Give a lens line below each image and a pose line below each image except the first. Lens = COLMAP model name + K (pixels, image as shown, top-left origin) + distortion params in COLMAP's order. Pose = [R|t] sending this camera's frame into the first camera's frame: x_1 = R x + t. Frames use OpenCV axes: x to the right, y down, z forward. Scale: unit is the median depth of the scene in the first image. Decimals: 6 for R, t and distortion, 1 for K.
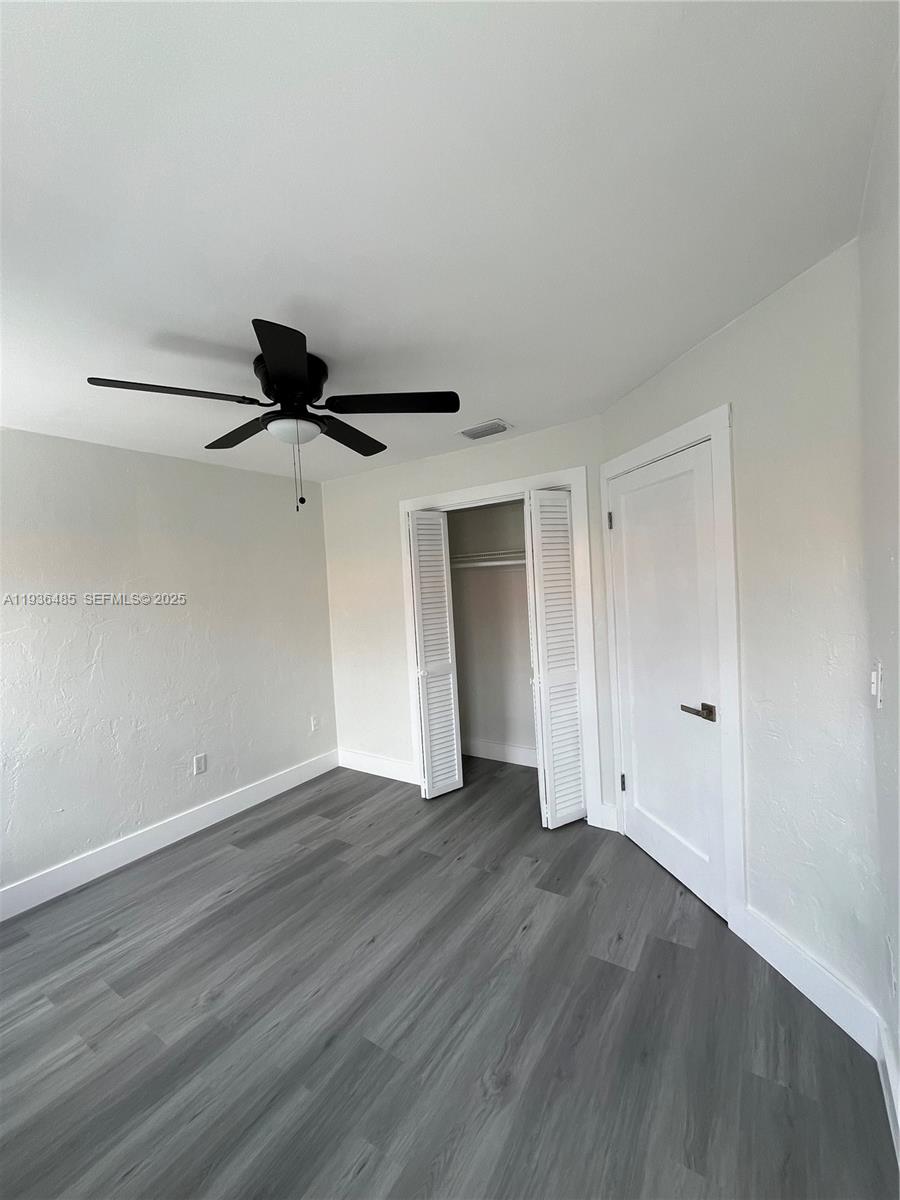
lens RADIAL K [[484.3, 0, 450.0], [0, 484.3, 600.0], [0, 0, 1]] dist [0.000049, 0.000107]
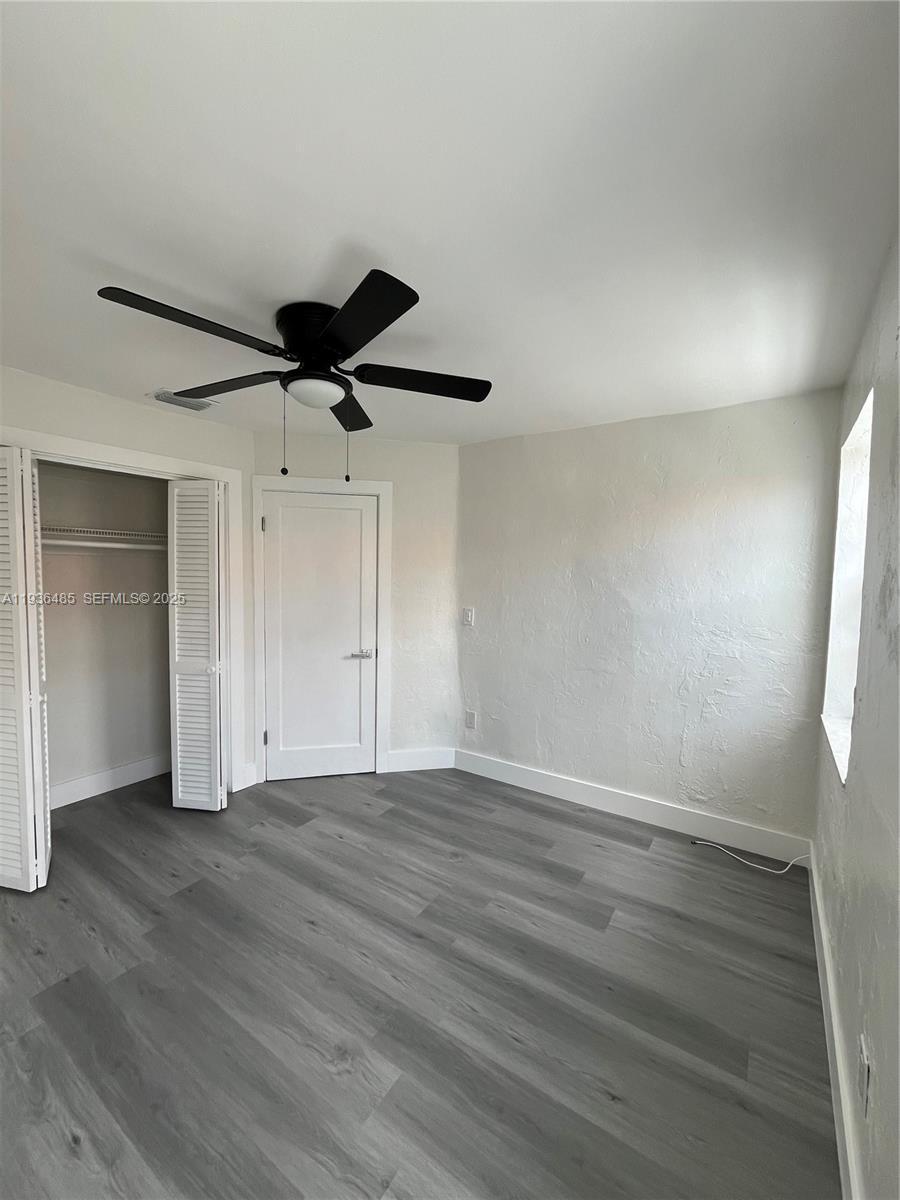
lens RADIAL K [[484.5, 0, 448.2], [0, 484.5, 595.8], [0, 0, 1]] dist [0.001411, 0.000204]
pose [[-0.001769, 0.006697, 0.999976, -1.232691], [0.019651, 0.999785, -0.006661, 0.047670], [-0.999805, 0.019639, -0.001900, 0.752849]]
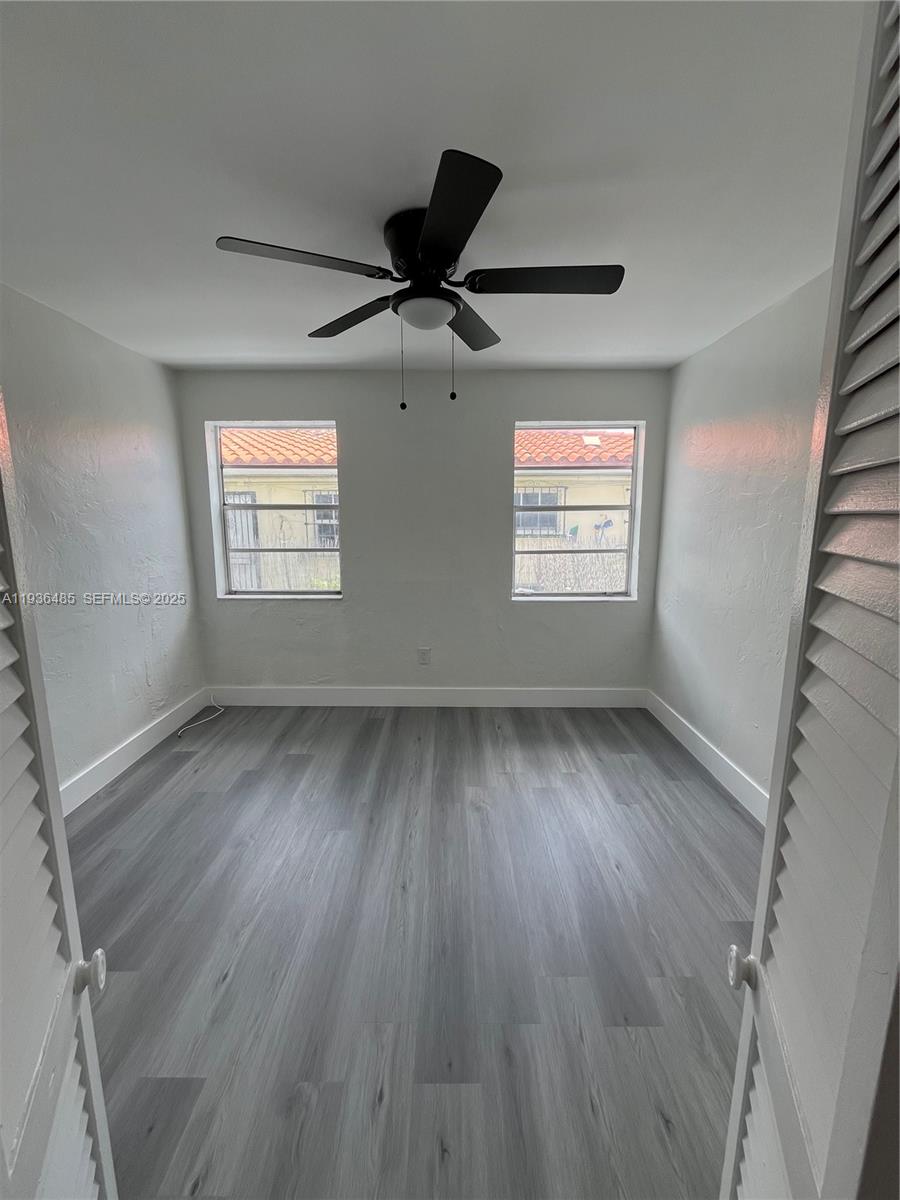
lens RADIAL K [[481.6, 0, 450.6], [0, 481.6, 595.3], [0, 0, 1]] dist [-0.001273, 0.000001]
pose [[-0.829239, 0.146854, -0.539255, 0.191484], [0.027685, 0.974470, 0.222803, -0.044844], [0.558208, 0.169828, -0.812134, 1.808144]]
